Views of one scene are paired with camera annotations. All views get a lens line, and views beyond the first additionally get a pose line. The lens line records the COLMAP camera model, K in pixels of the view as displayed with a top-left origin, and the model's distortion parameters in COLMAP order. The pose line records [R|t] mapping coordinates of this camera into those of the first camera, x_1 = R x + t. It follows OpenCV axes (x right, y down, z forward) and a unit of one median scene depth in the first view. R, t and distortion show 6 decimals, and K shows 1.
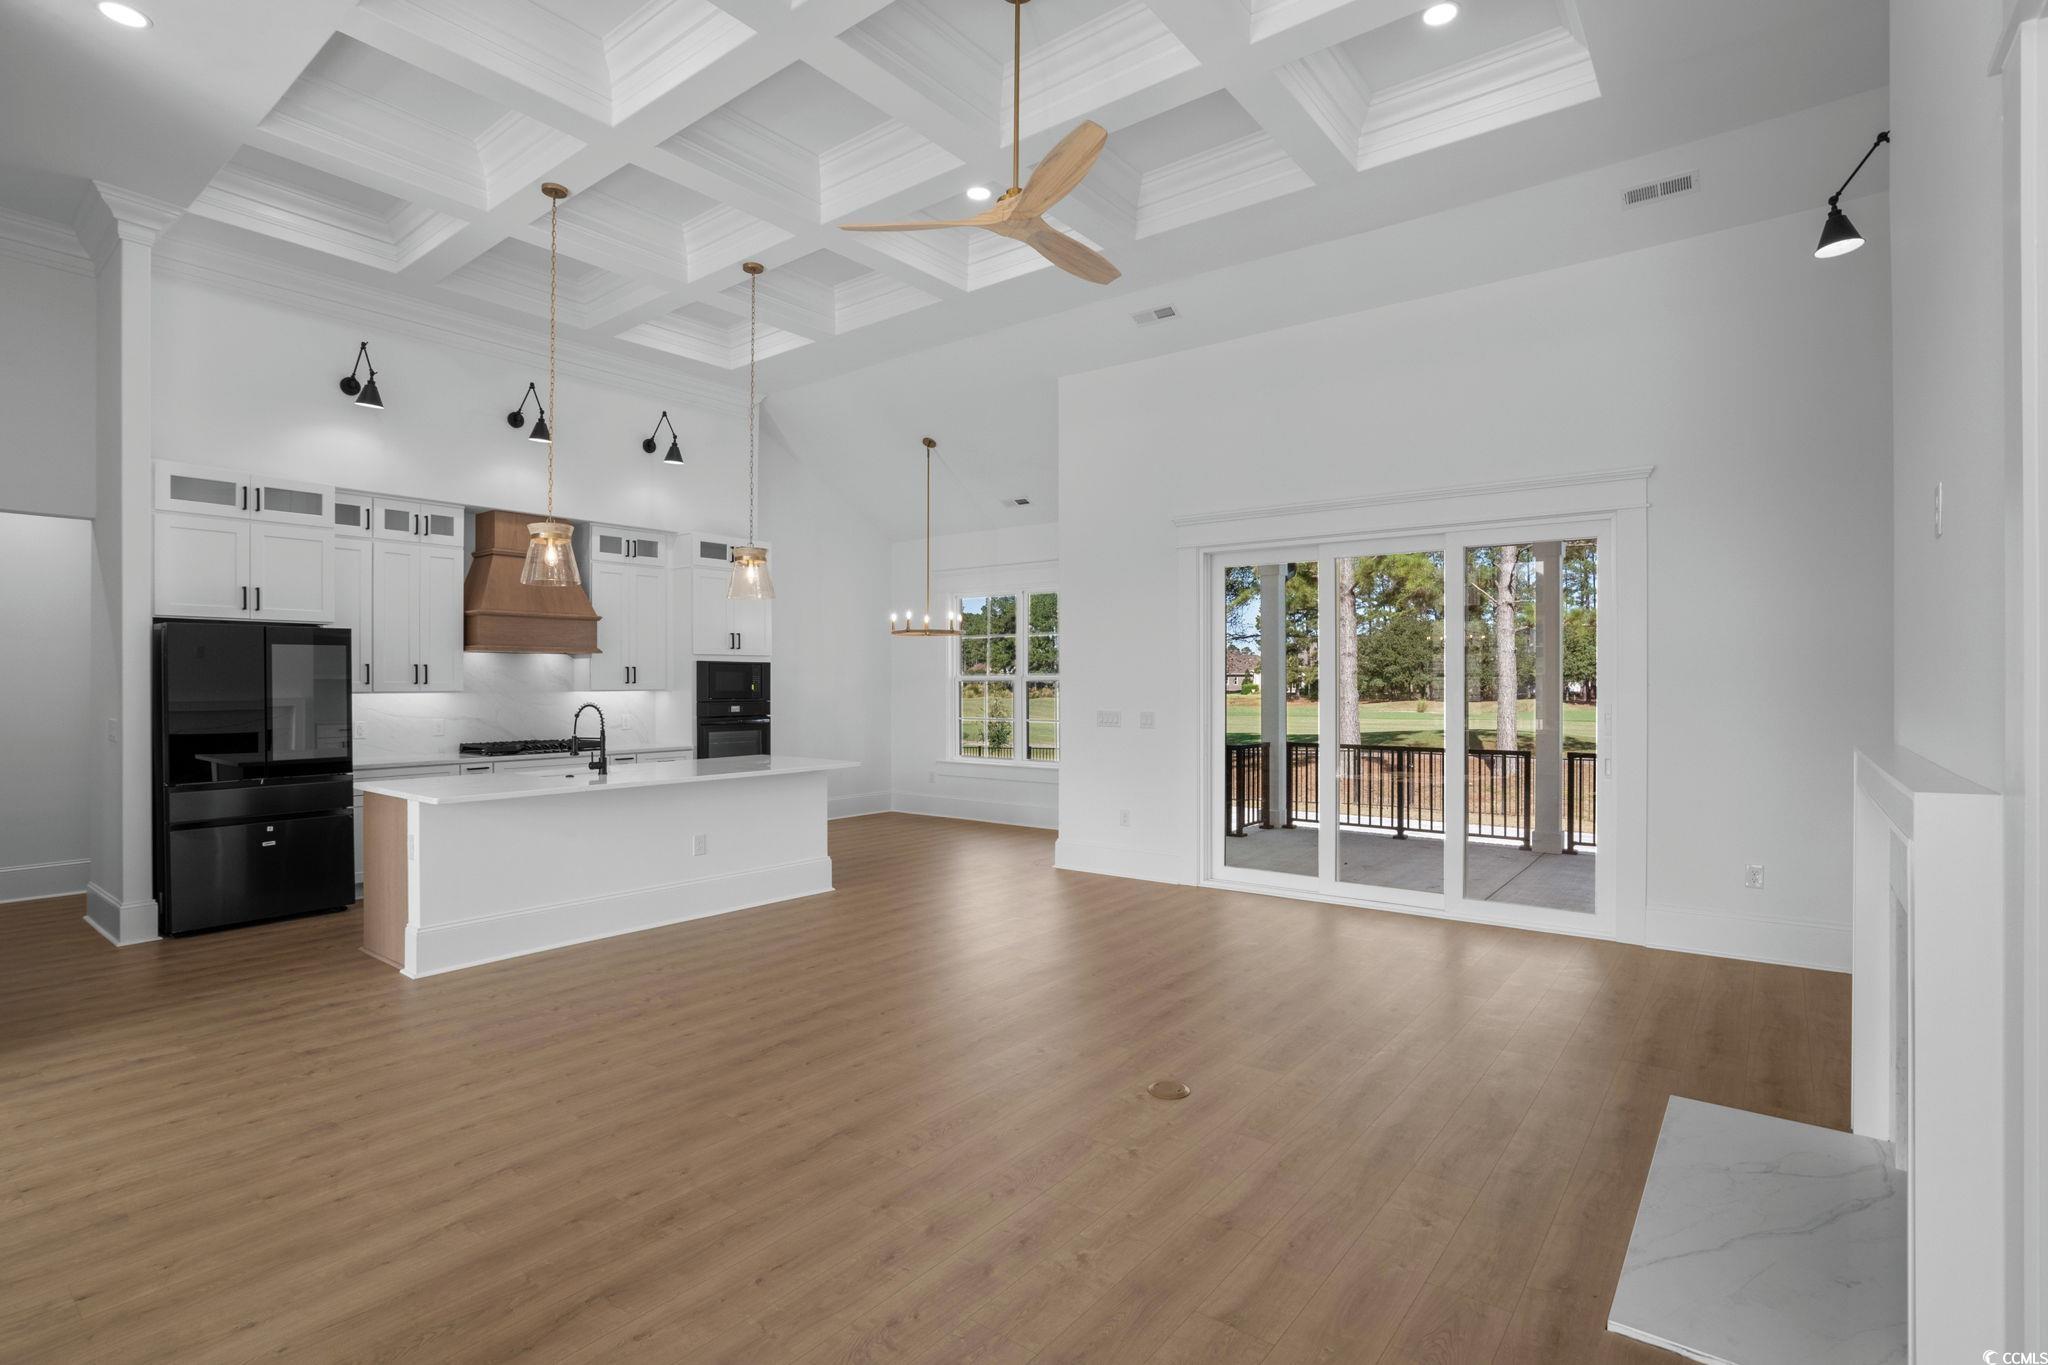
lens RADIAL K [[964.2, 0, 1019.9], [0, 964.2, 692.9], [0, 0, 1]] dist [-0.002996, 0.003165]
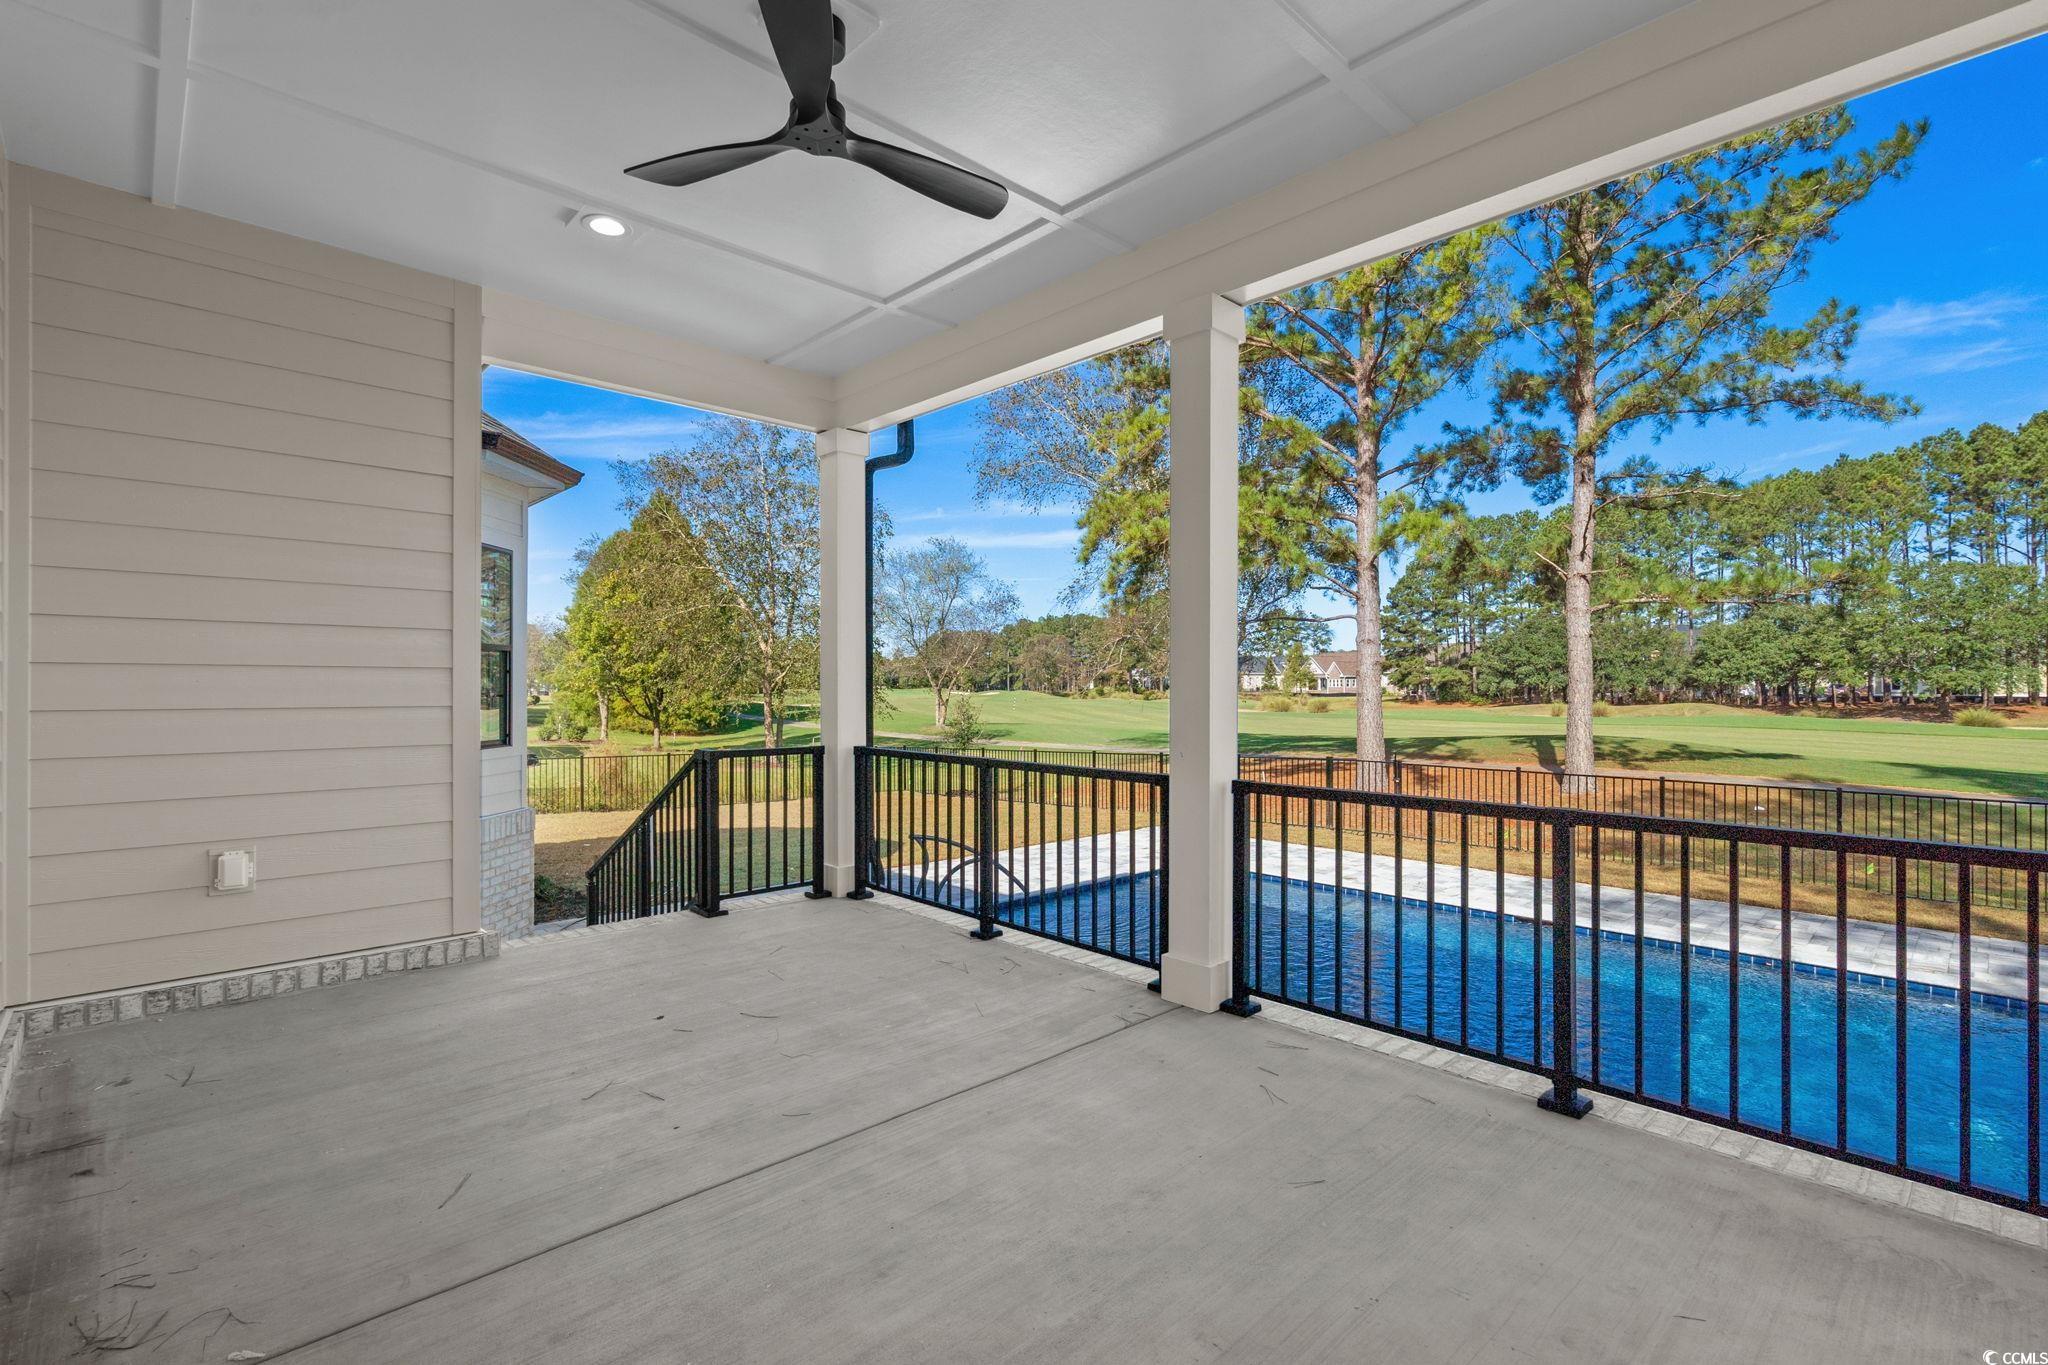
lens RADIAL K [[944.7, 0, 1029.0], [0, 944.7, 682.5], [0, 0, 1]] dist [-0.004347, 0.003414]
pose [[0.990117, 0.004767, -0.140166, 0.609402], [-0.006613, 0.999897, -0.012707, 0.026346], [0.140091, 0.013508, 0.990046, 0.634846]]
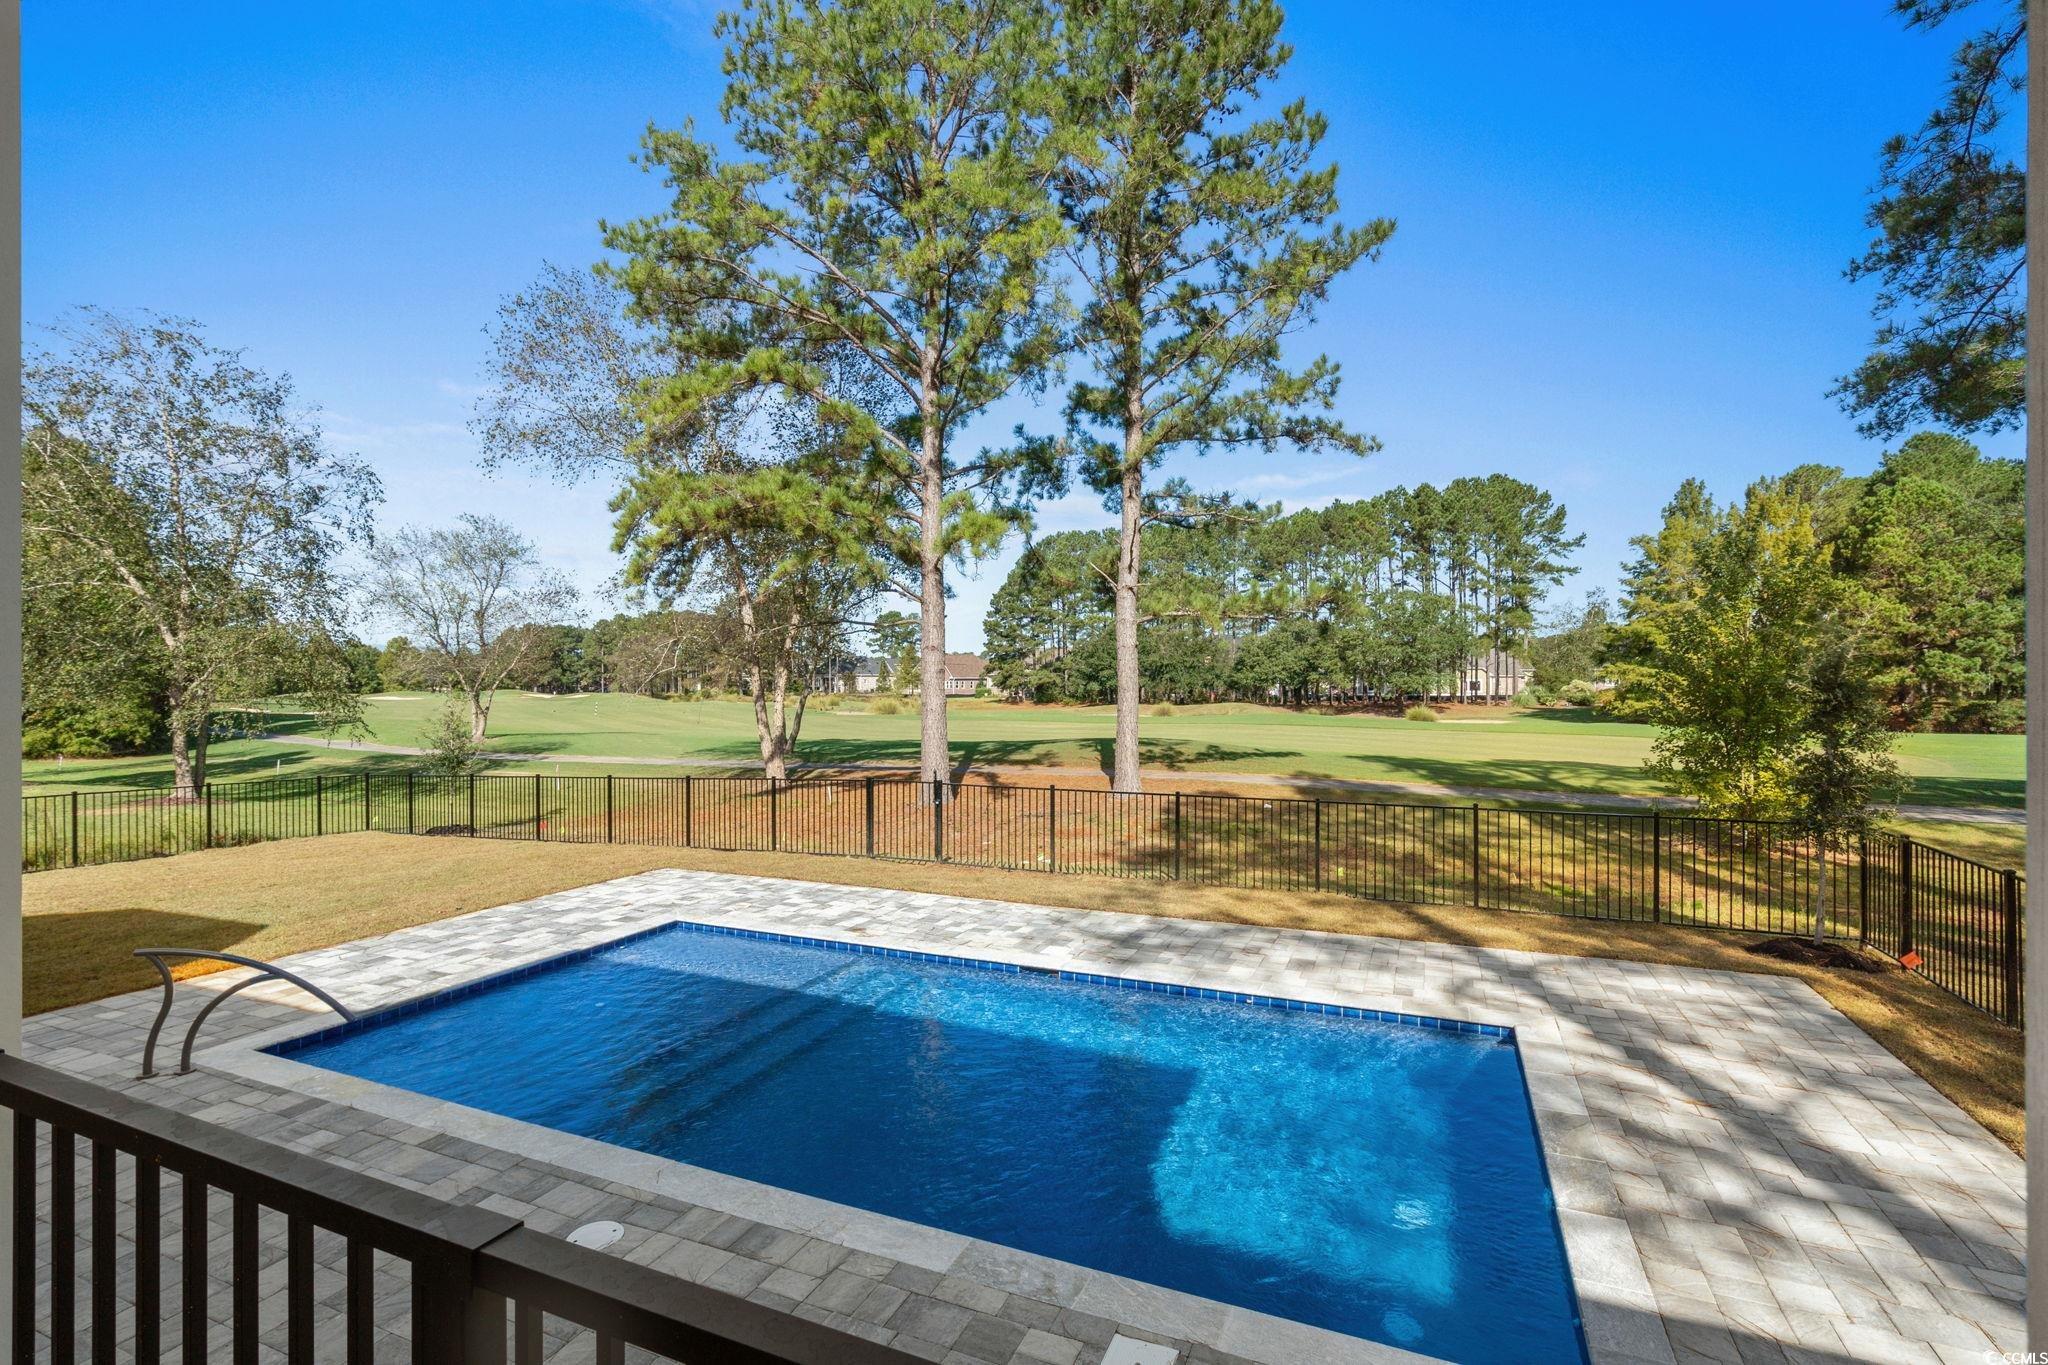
lens RADIAL K [[944.7, 0, 1033.2], [0, 944.7, 687.0], [0, 0, 1]] dist [-0.004347, 0.003414]
pose [[0.966793, 0.003952, 0.255529, 0.798544], [-0.001369, 0.999946, -0.010285, 0.000974], [-0.255556, 0.009594, 0.966747, 0.887938]]
